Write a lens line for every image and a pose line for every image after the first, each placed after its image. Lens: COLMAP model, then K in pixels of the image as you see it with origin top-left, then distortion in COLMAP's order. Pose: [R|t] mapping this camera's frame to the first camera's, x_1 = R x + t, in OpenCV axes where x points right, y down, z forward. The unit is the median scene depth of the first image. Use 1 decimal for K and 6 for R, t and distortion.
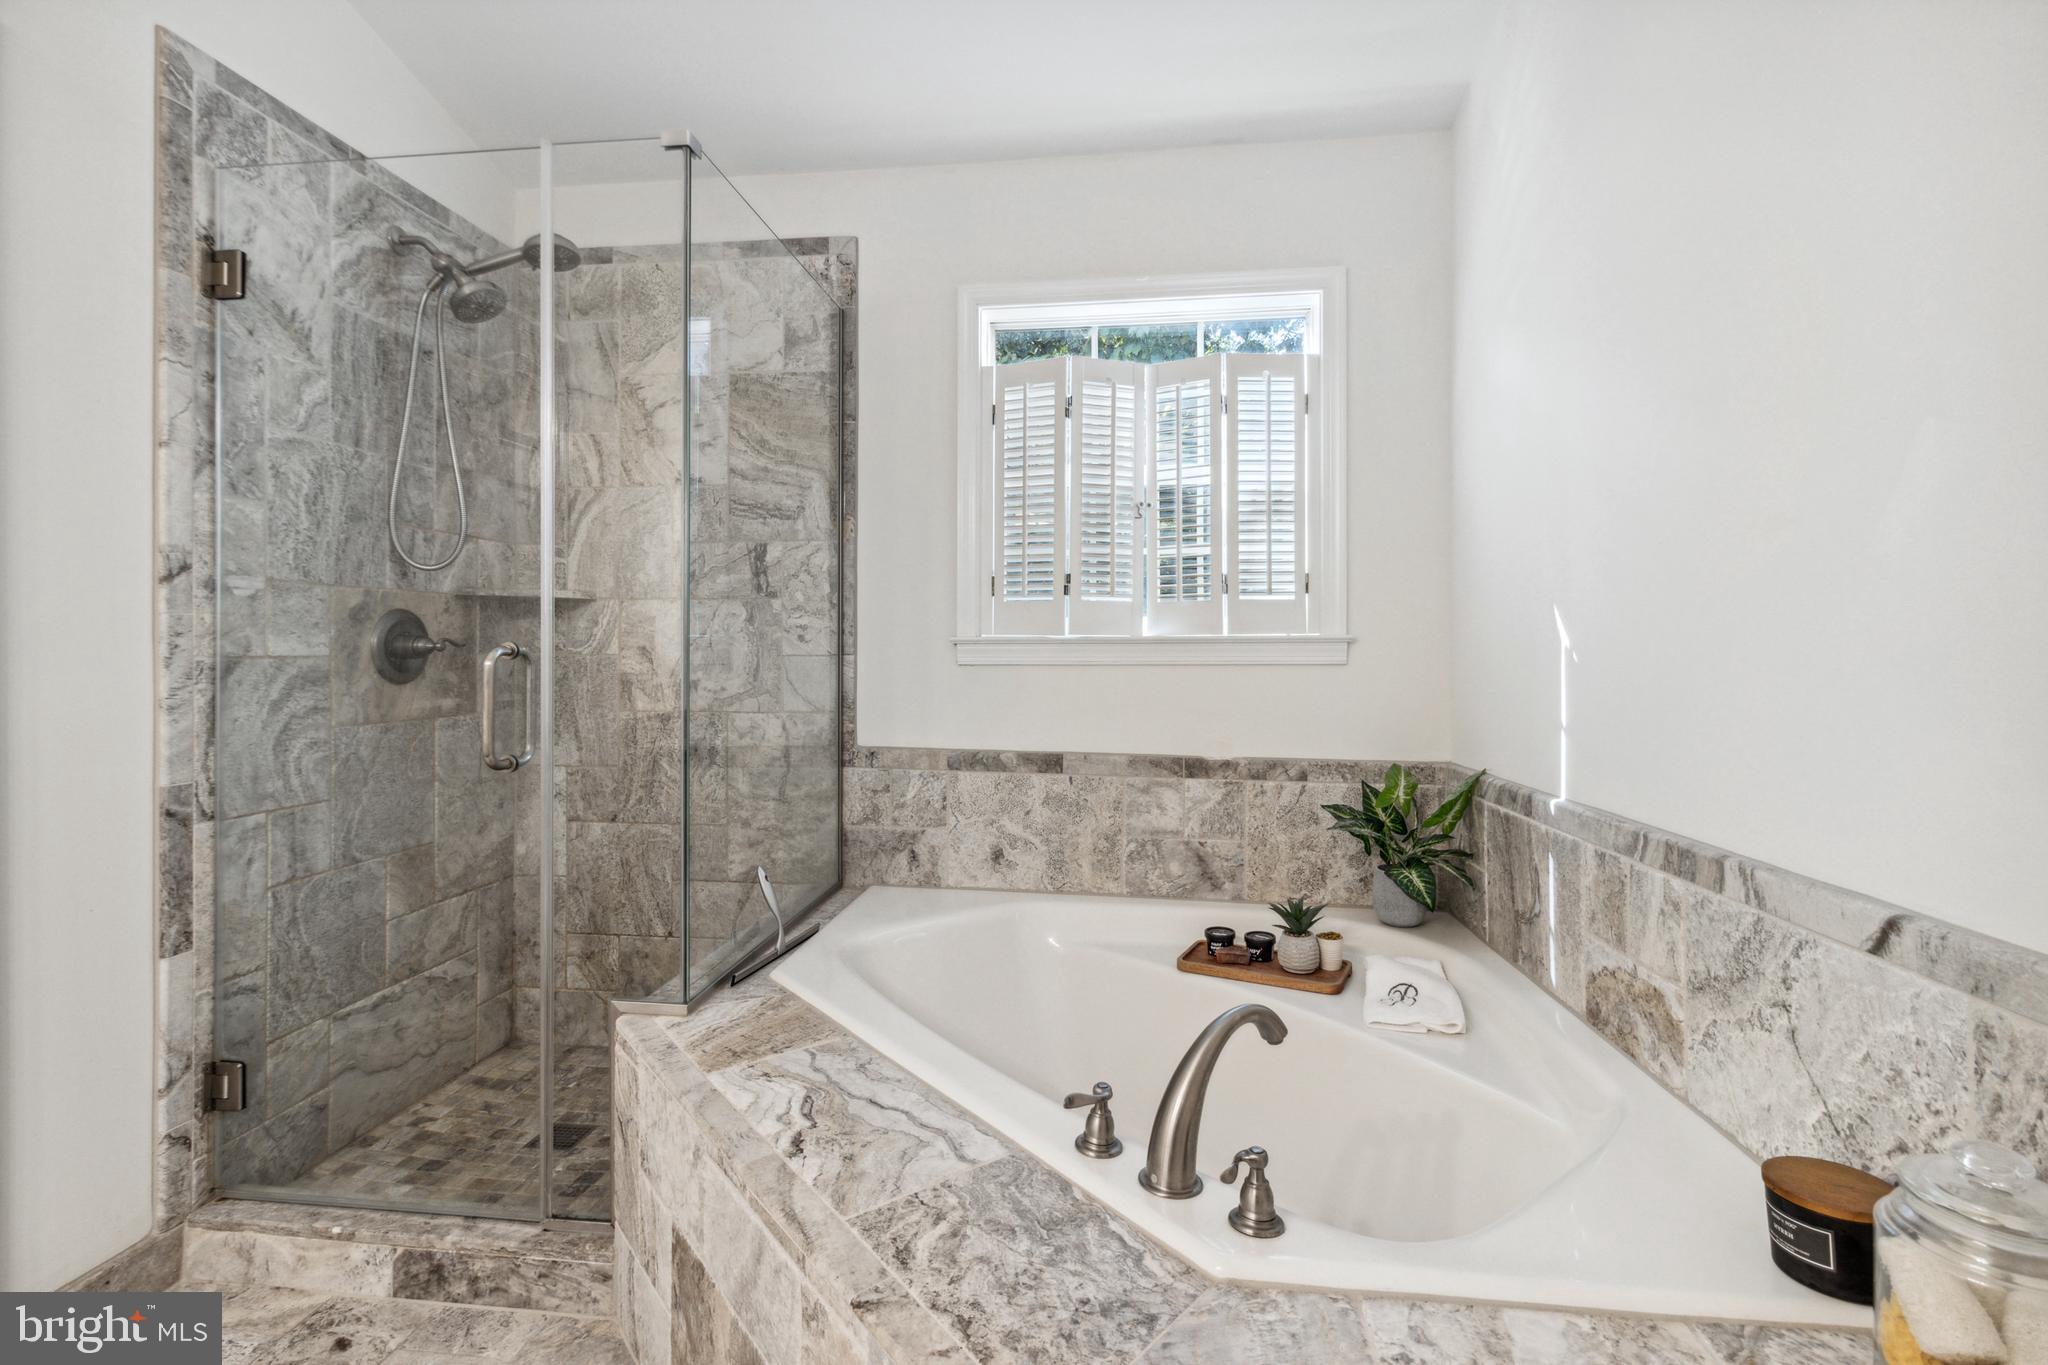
lens RADIAL K [[954.1, 0, 1028.5], [0, 954.1, 643.2], [0, 0, 1]] dist [0.006573, -0.000190]
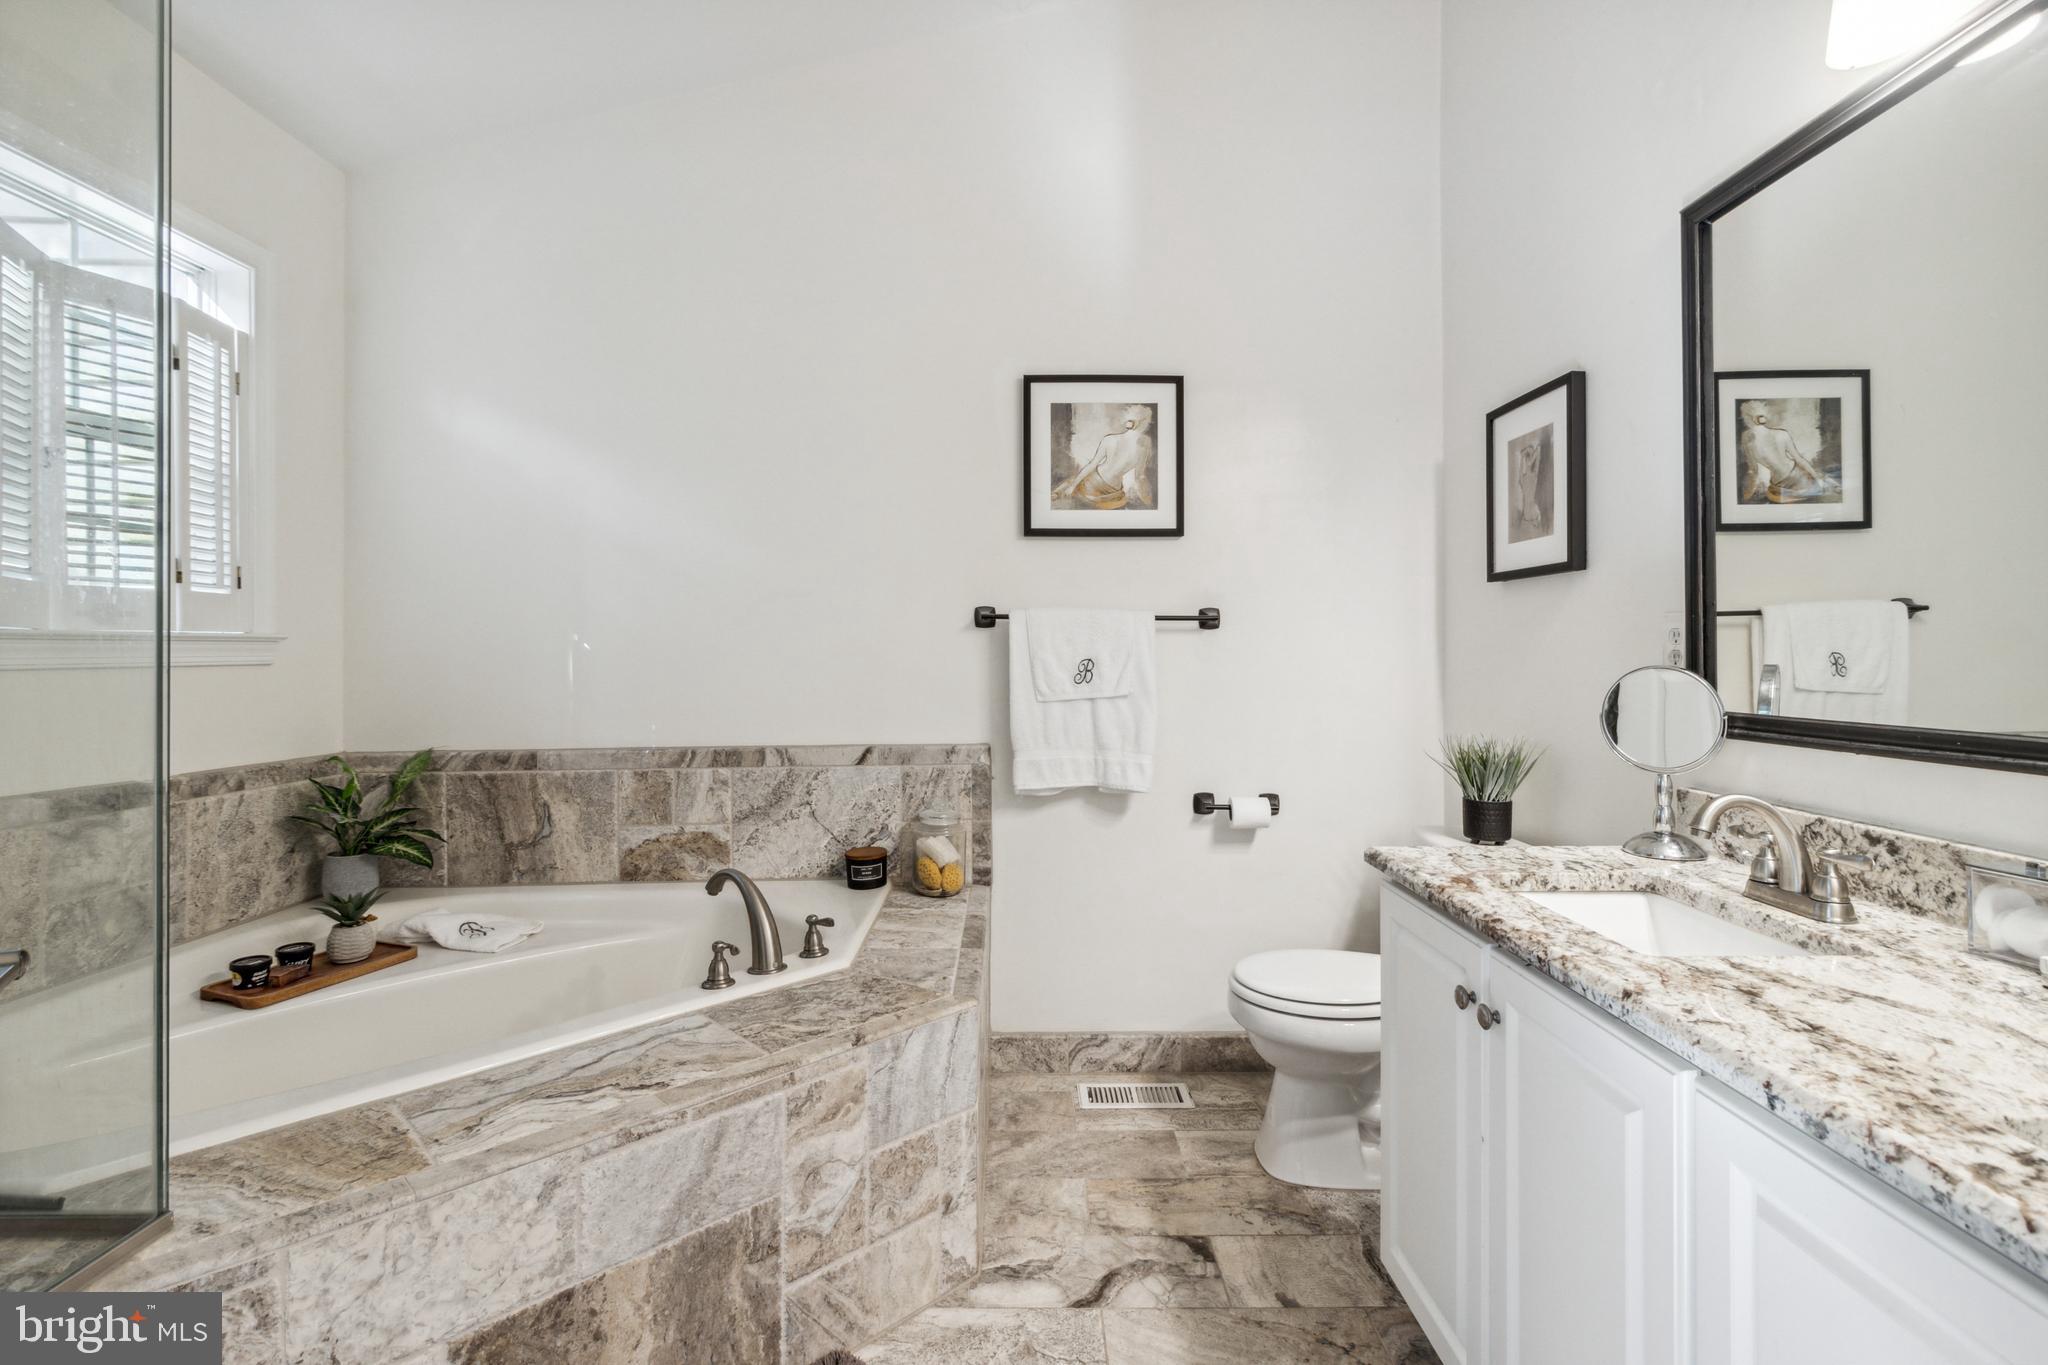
lens RADIAL K [[954.1, 0, 1028.5], [0, 954.1, 643.2], [0, 0, 1]] dist [0.006573, -0.000190]
pose [[-0.132771, 0.007449, 0.991119, -1.305772], [-0.008177, 0.999929, -0.008611, 0.005664], [-0.991113, -0.009248, -0.132701, 0.647320]]
